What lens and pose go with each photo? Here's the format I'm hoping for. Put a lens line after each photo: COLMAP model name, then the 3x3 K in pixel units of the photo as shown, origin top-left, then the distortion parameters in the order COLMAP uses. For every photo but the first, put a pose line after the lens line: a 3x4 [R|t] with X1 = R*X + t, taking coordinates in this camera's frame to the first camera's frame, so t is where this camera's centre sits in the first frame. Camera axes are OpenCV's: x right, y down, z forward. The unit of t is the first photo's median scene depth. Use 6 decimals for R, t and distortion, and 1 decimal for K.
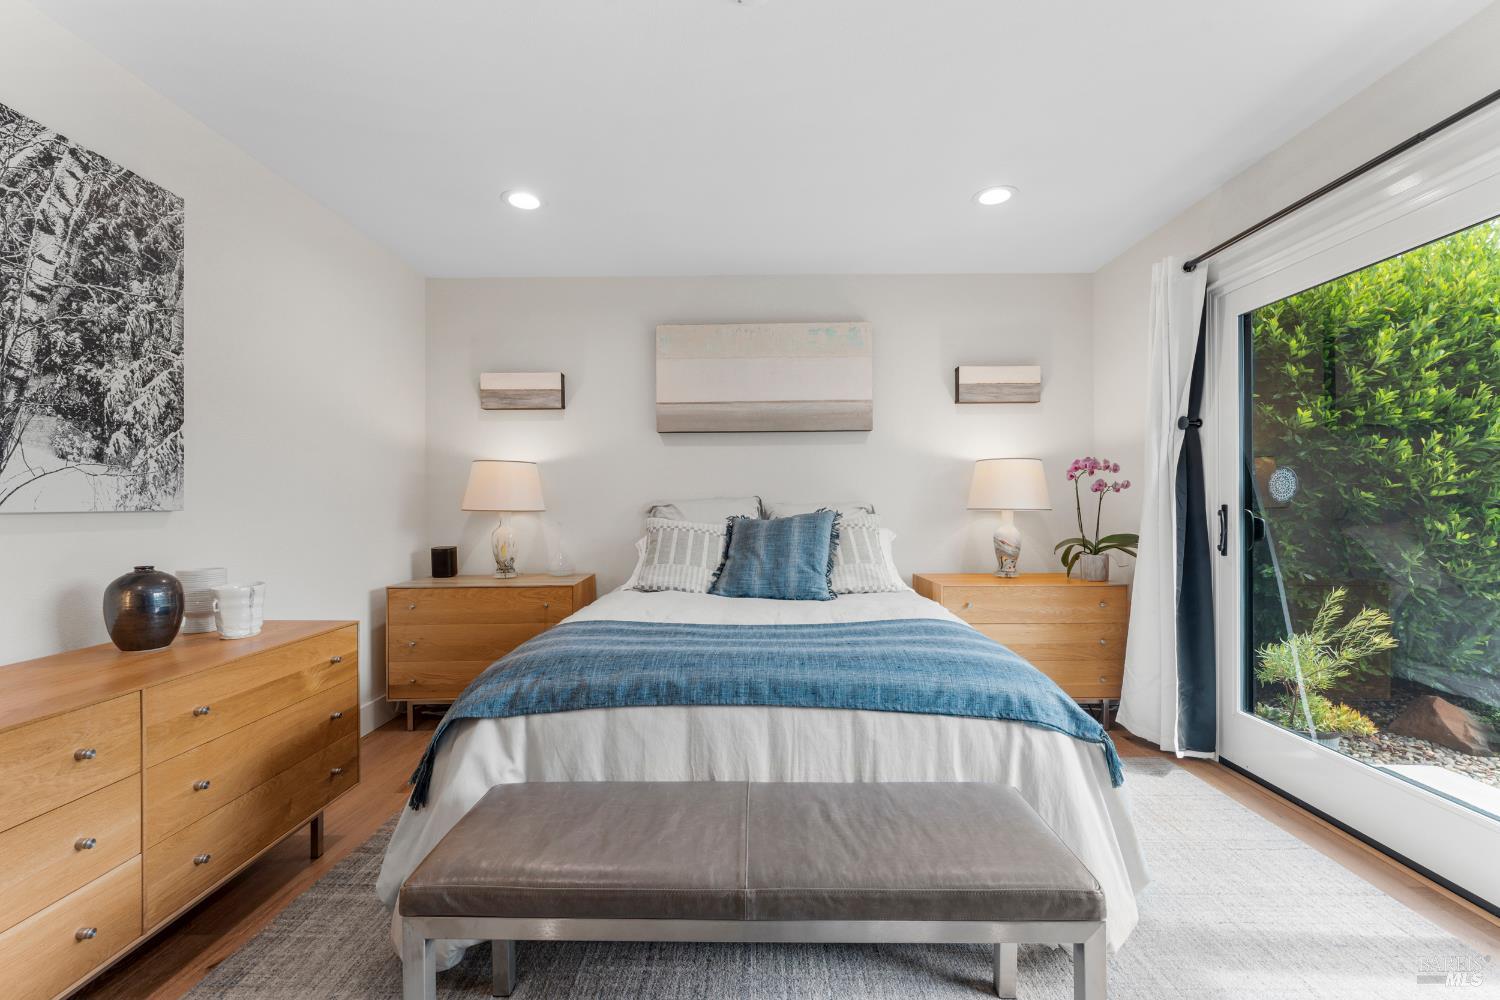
lens RADIAL K [[633.8, 0, 756.1], [0, 633.8, 509.2], [0, 0, 1]] dist [-0.003875, -0.000355]
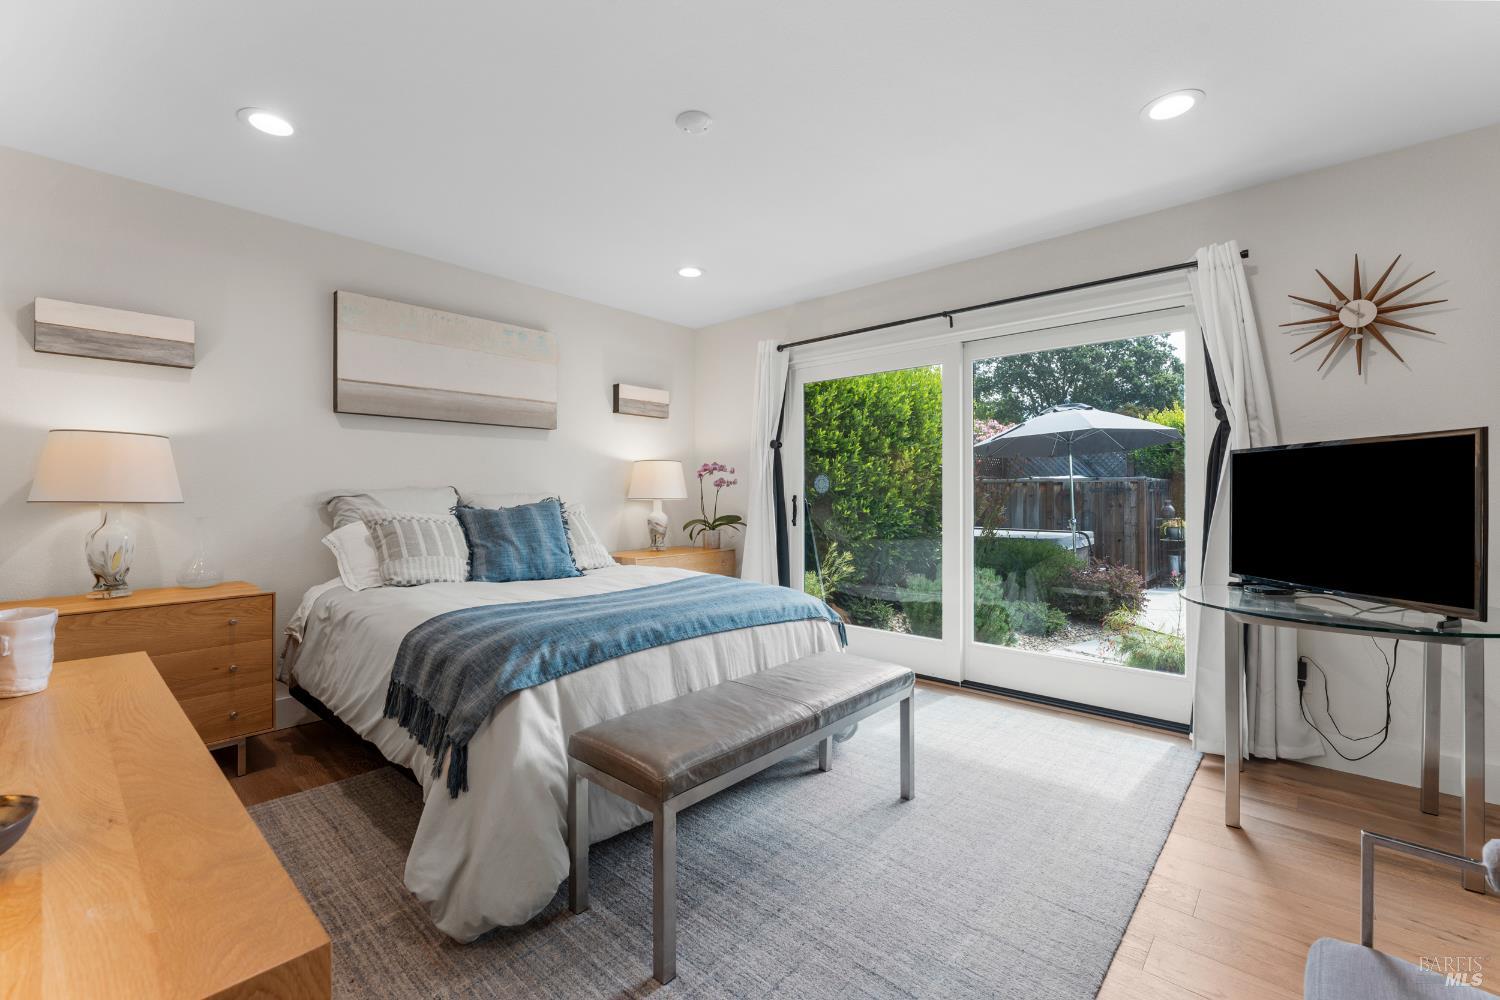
lens RADIAL K [[633.8, 0, 754.6], [0, 633.8, 496.7], [0, 0, 1]] dist [-0.003875, -0.000355]
pose [[0.652793, -0.000121, 0.757537, -0.532087], [0.004433, 0.999983, -0.003660, 0.002069], [-0.757524, 0.005748, 0.652782, -0.009554]]
